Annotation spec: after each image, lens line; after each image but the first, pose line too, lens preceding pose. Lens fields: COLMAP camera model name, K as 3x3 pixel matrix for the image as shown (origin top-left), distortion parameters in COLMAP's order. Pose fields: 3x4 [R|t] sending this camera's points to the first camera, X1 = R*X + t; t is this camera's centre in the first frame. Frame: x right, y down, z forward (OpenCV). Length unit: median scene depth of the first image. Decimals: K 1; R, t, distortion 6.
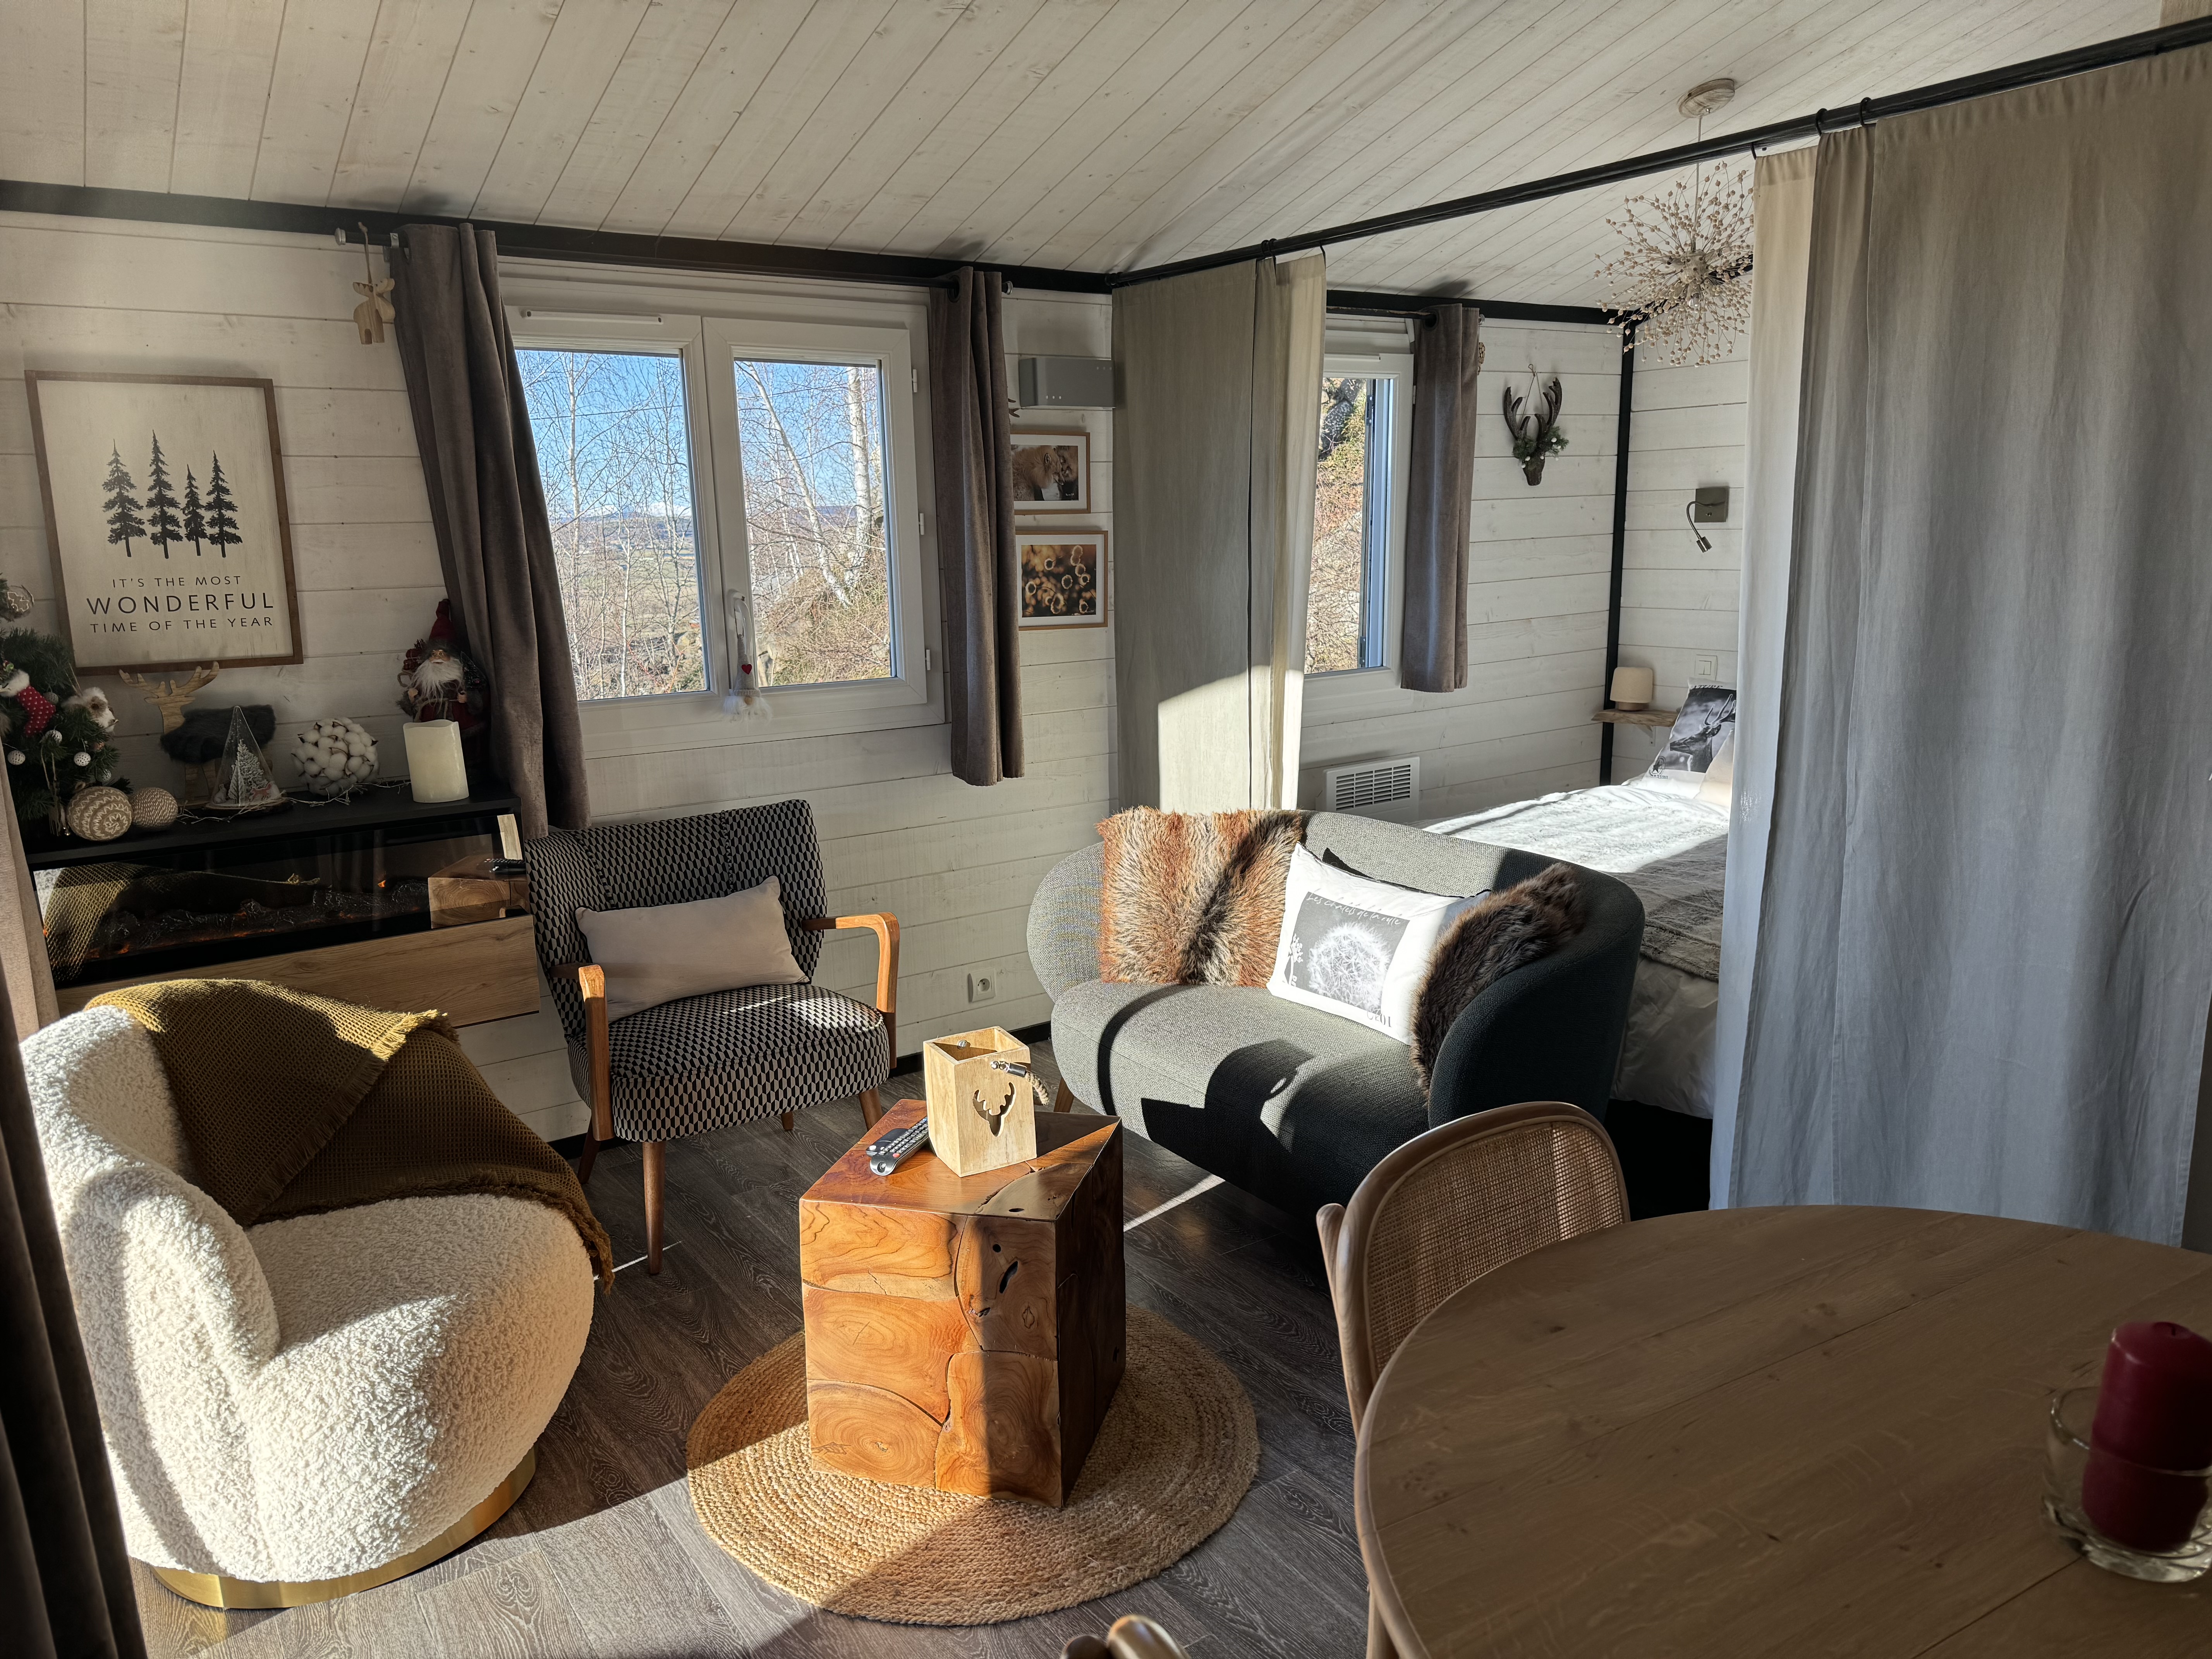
lens RADIAL K [[1544.6, 0, 1106.0], [0, 1544.6, 829.5], [0, 0, 1]] dist [0.000412, 0.000889]
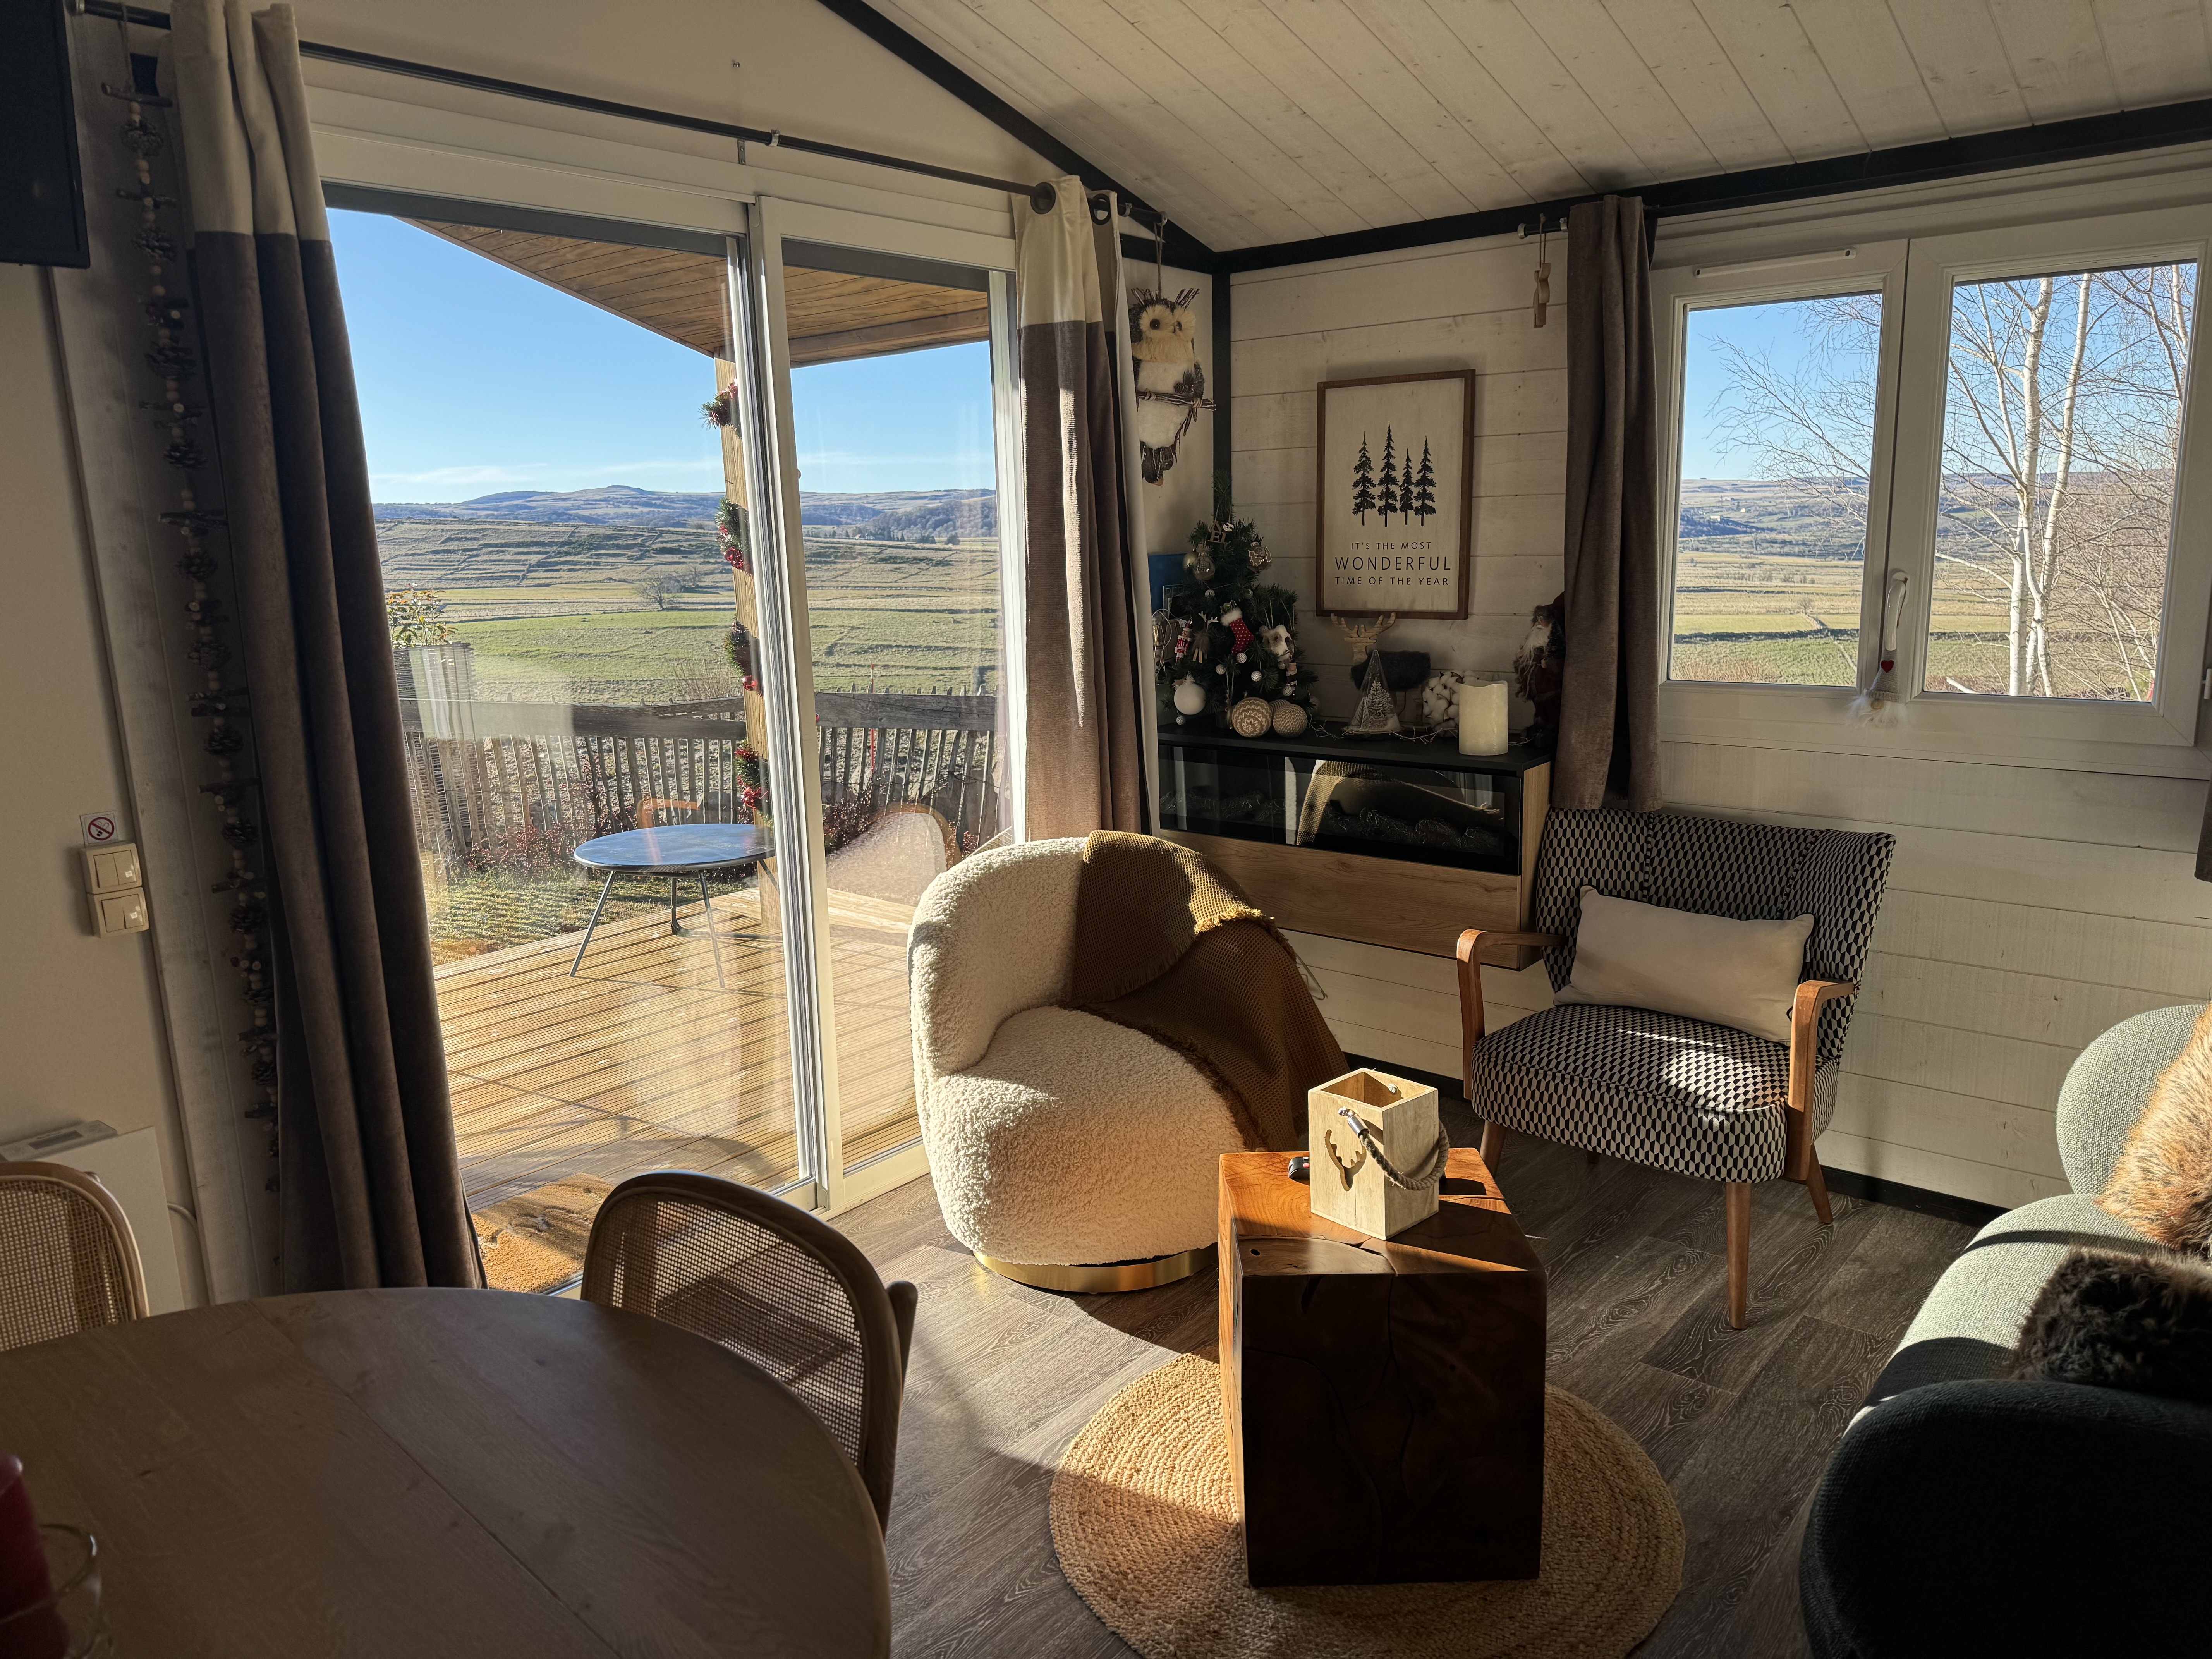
lens RADIAL K [[1582.0, 0, 1106.0], [0, 1582.0, 829.5], [0, 0, 1]] dist [0.090207, -0.000271]
pose [[0.255002, 0.198447, -0.946358, 0.586698], [-0.172228, 0.972385, 0.157496, -0.100710], [0.951479, 0.122827, 0.282138, 0.452078]]
